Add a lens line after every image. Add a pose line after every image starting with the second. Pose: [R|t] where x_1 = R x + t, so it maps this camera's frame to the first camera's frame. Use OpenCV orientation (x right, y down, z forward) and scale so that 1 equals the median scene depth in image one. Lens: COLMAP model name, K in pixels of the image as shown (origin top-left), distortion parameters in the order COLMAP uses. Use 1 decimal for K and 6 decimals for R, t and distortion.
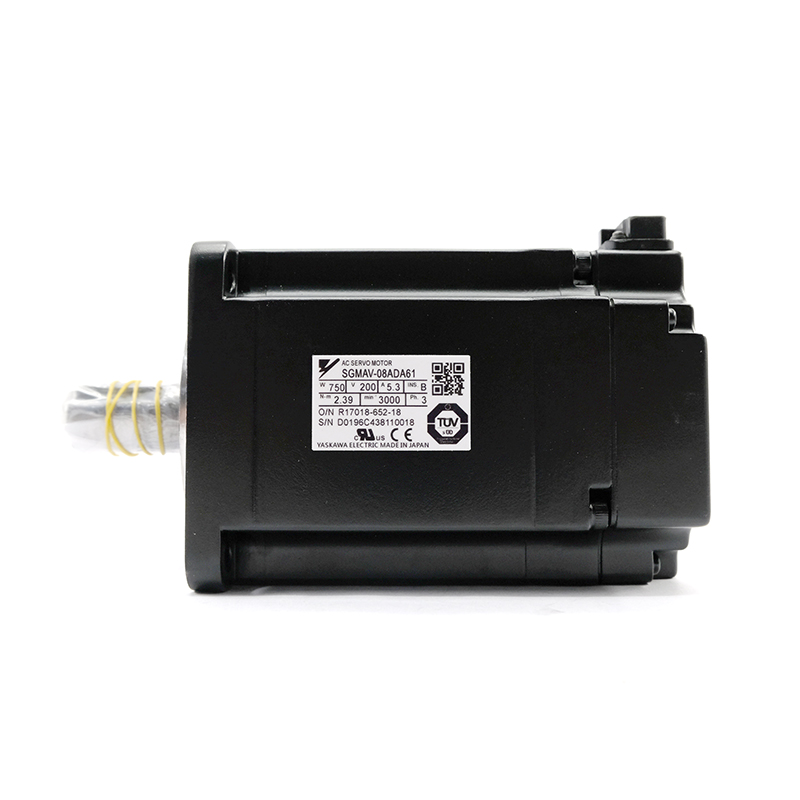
lens RADIAL K [[790.3, 0, 400.0], [0, 790.3, 400.0], [0, 0, 1]] dist [-0.063150, 0.032022]
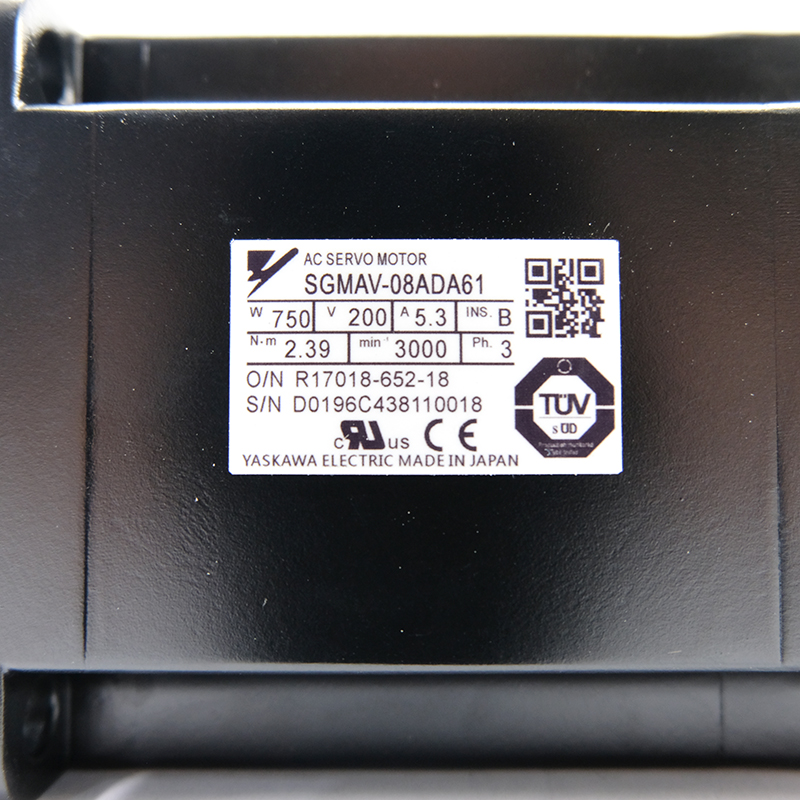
lens RADIAL K [[790.3, 0, 400.0], [0, 790.3, 400.0], [0, 0, 1]] dist [-0.063150, 0.032022]
pose [[0.999999, -0.000743, 0.000871, -0.024447], [0.000748, 0.999986, -0.005239, 0.028127], [-0.000867, 0.005239, 0.999986, 0.594740]]
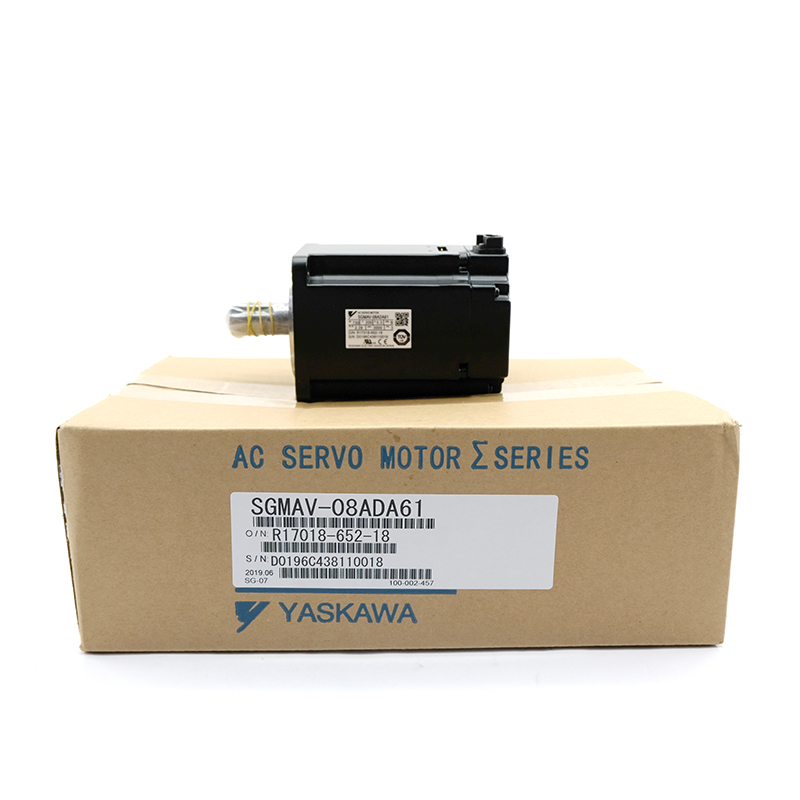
lens RADIAL K [[790.3, 0, 400.0], [0, 790.3, 400.0], [0, 0, 1]] dist [-0.063150, 0.032022]
pose [[0.999963, -0.000028, 0.008631, 0.033942], [-0.002731, 0.947585, 0.319491, -0.563633], [-0.008187, -0.319503, 0.947550, -1.364396]]
